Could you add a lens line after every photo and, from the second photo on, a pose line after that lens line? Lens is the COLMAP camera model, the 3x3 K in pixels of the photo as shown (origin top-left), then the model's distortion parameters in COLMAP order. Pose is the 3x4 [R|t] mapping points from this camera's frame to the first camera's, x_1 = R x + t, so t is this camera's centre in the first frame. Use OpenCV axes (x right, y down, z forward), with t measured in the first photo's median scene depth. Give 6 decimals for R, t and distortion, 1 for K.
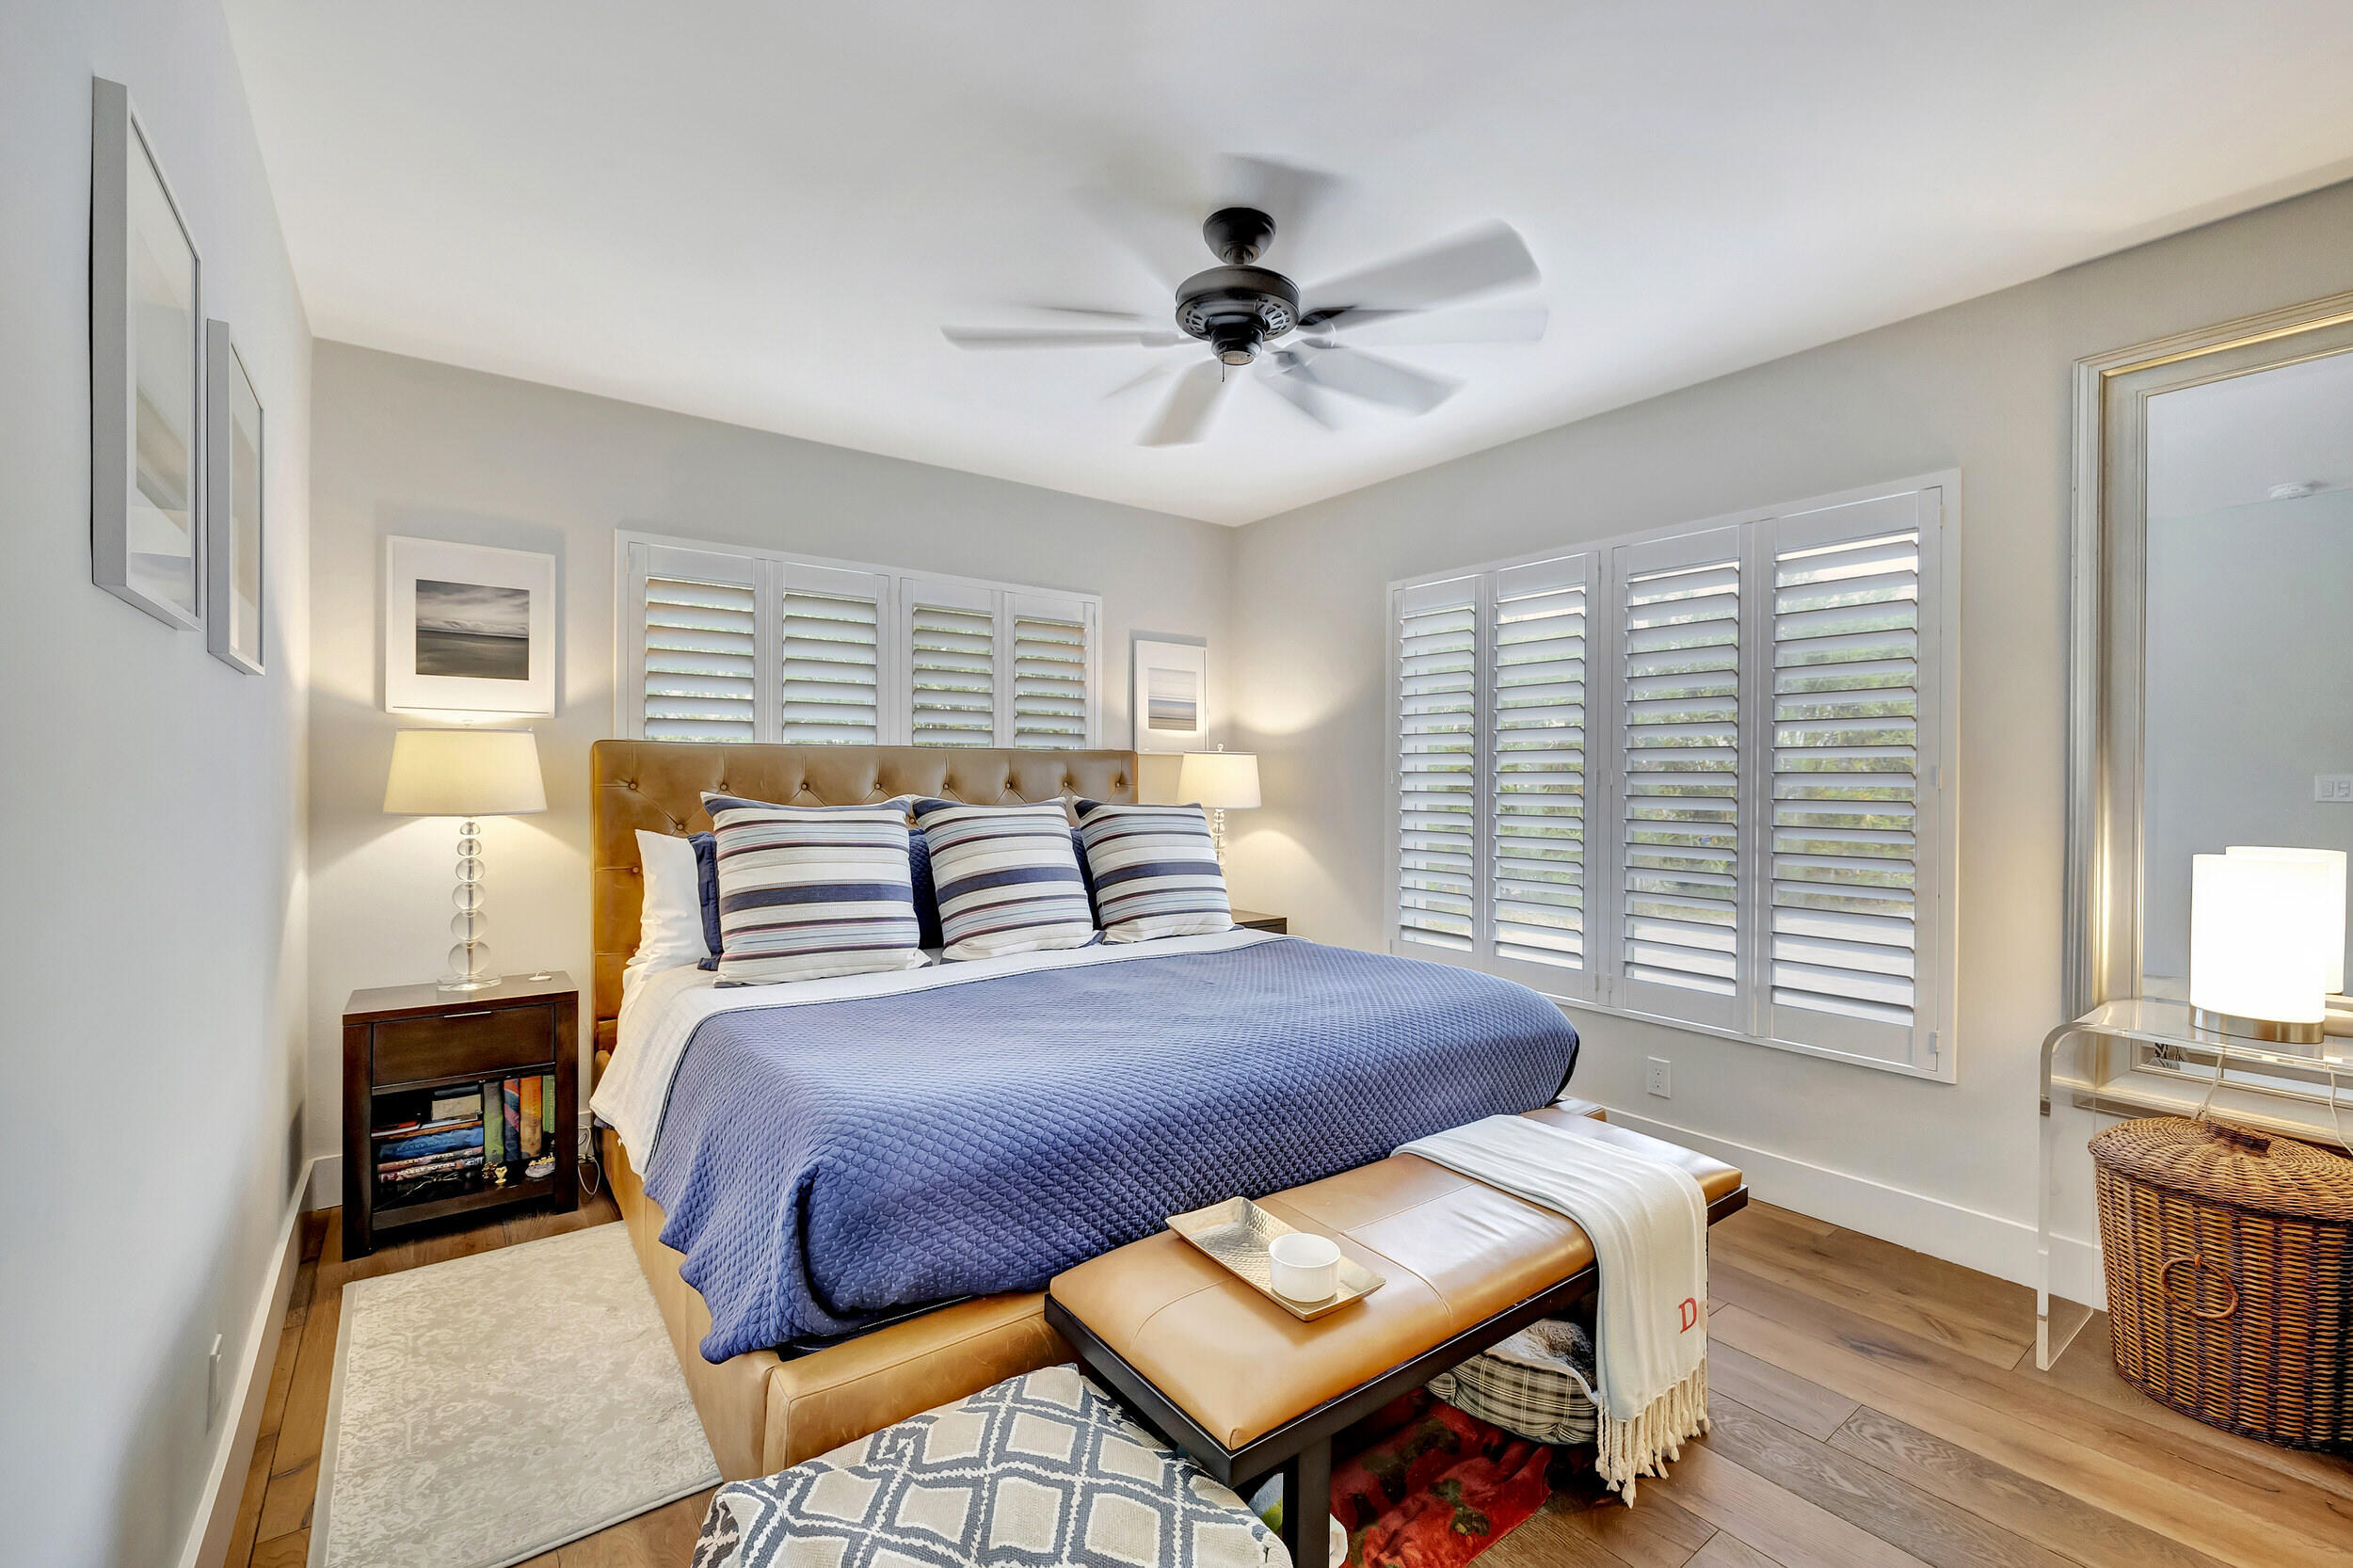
lens RADIAL K [[982.1, 0, 1181.0], [0, 982.1, 777.4], [0, 0, 1]] dist [-0.003243, 0.000604]
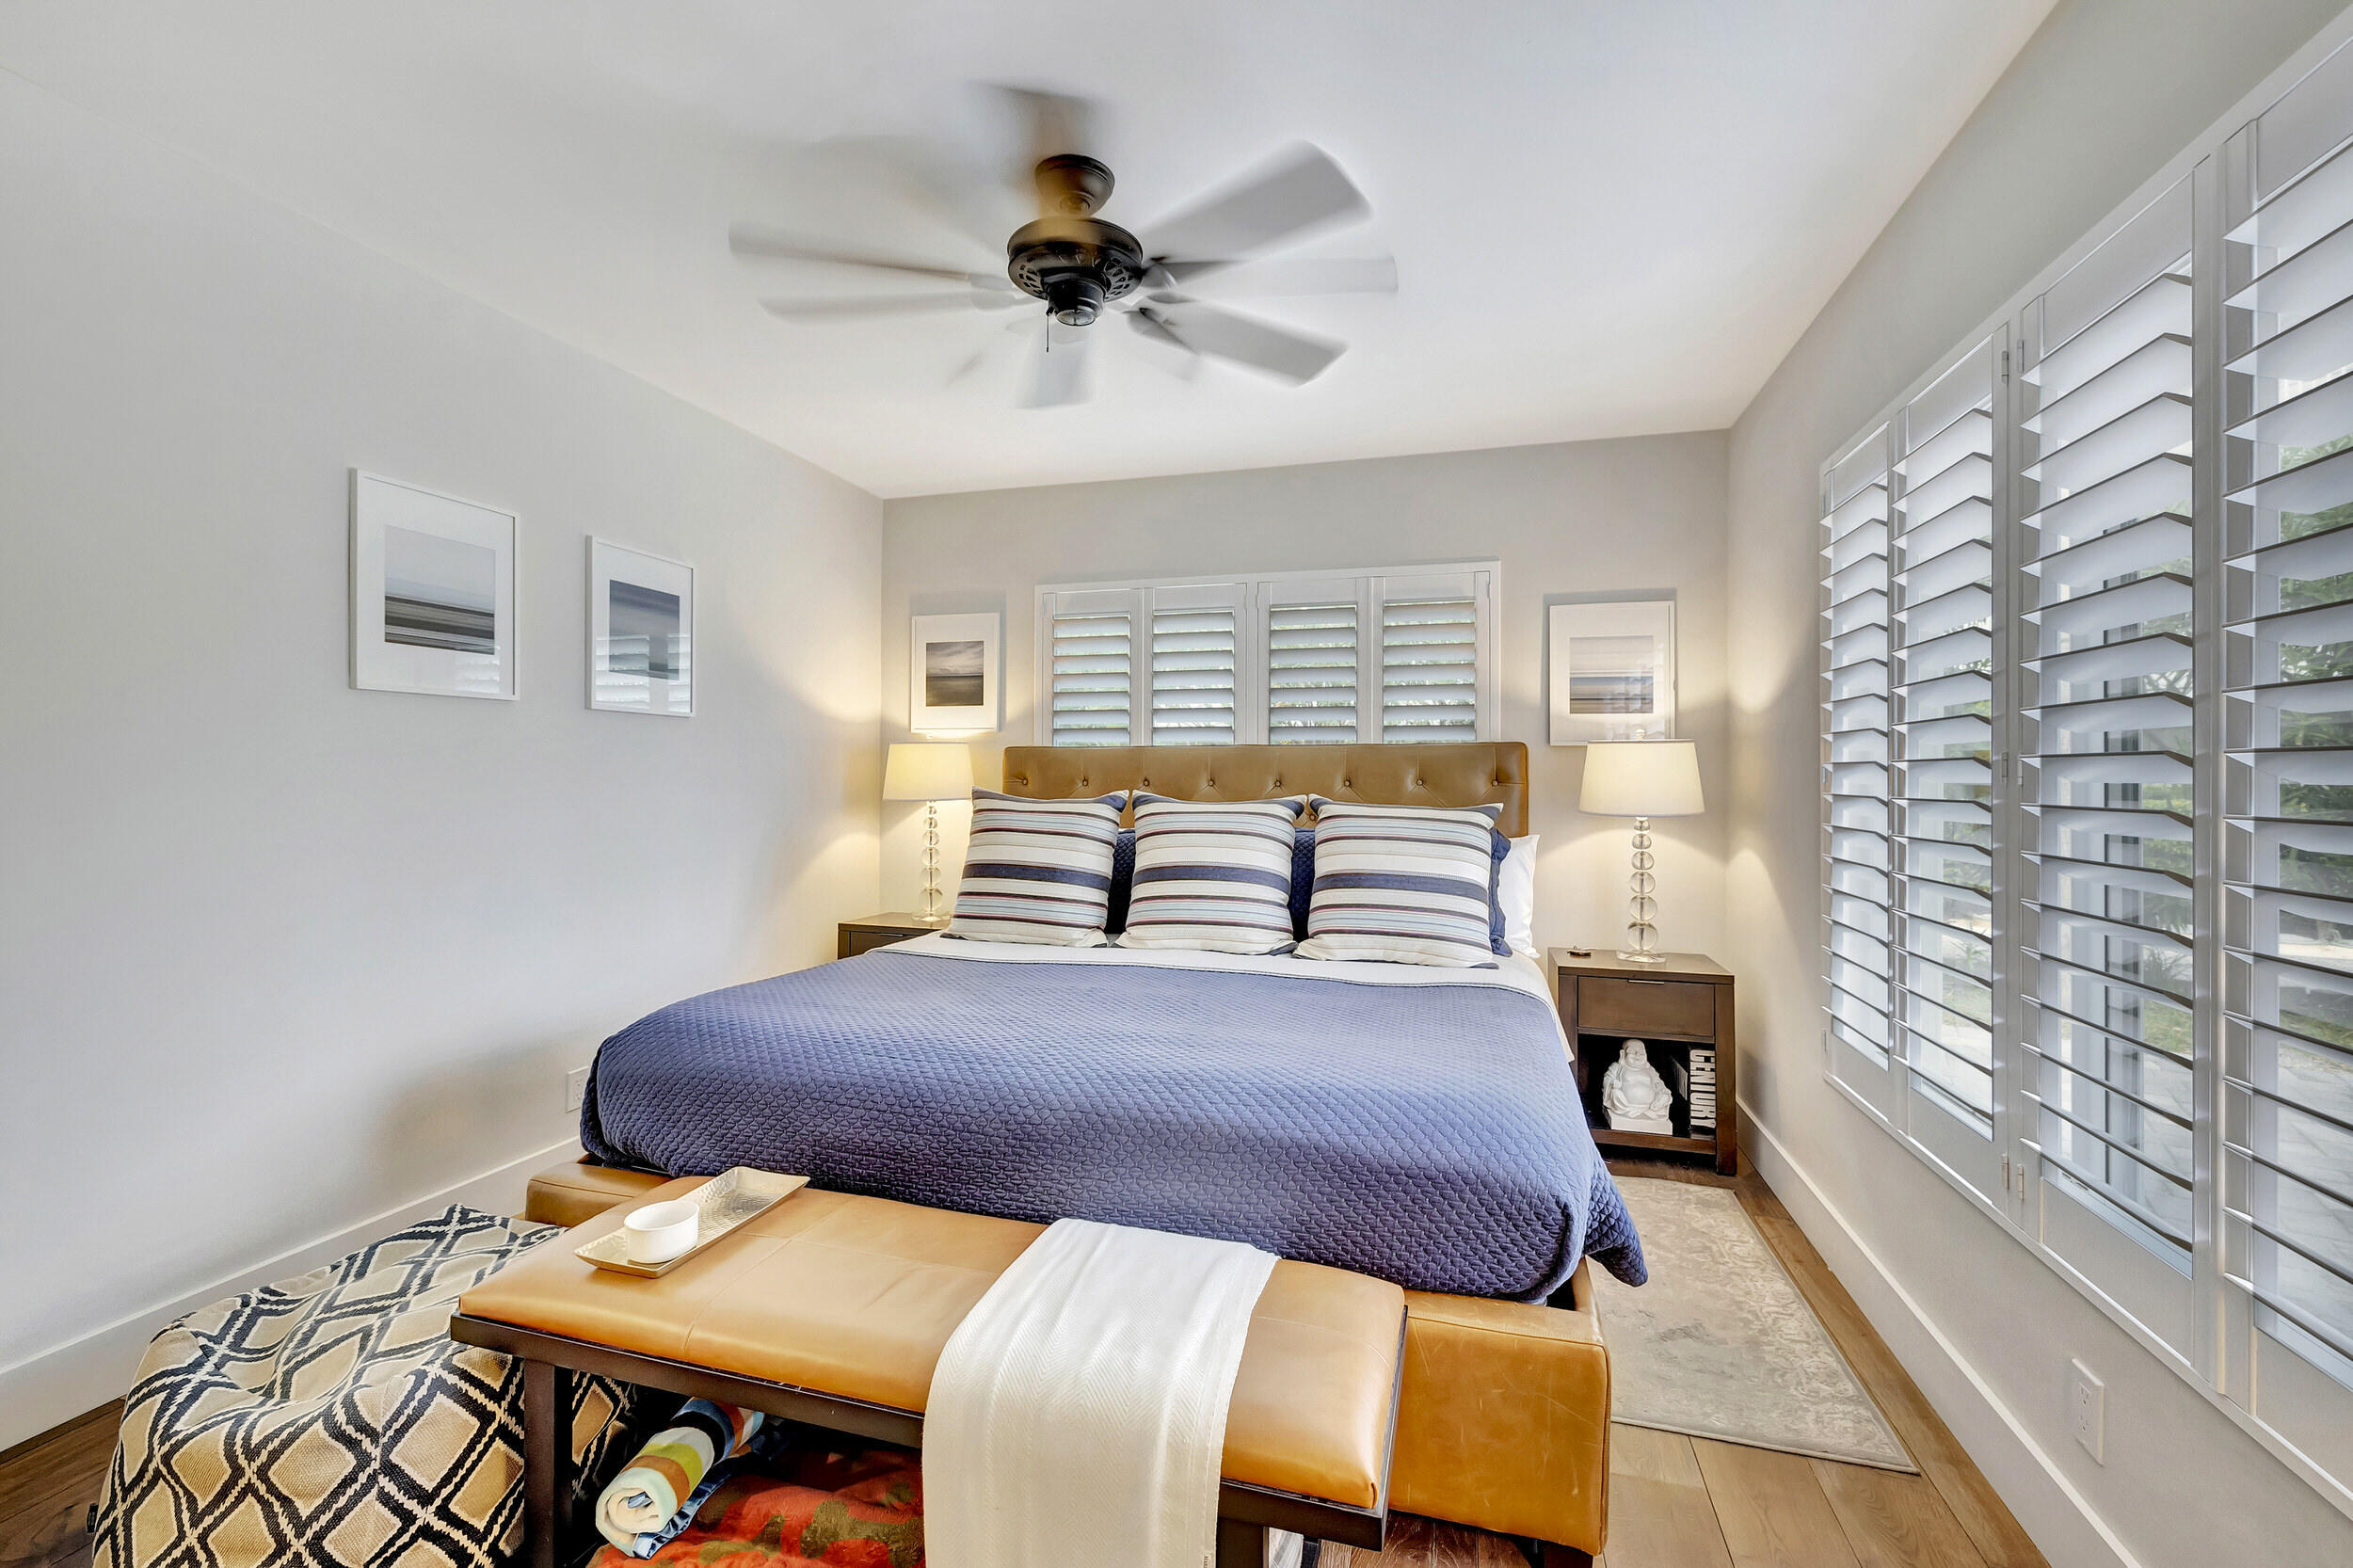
lens RADIAL K [[982.1, 0, 1182.1], [0, 982.1, 785.6], [0, 0, 1]] dist [-0.003243, 0.000604]
pose [[0.605227, 0.006253, -0.796028, 0.579759], [0.000718, 0.999964, 0.008401, 0.002758], [0.796053, -0.005656, 0.605201, 0.359022]]
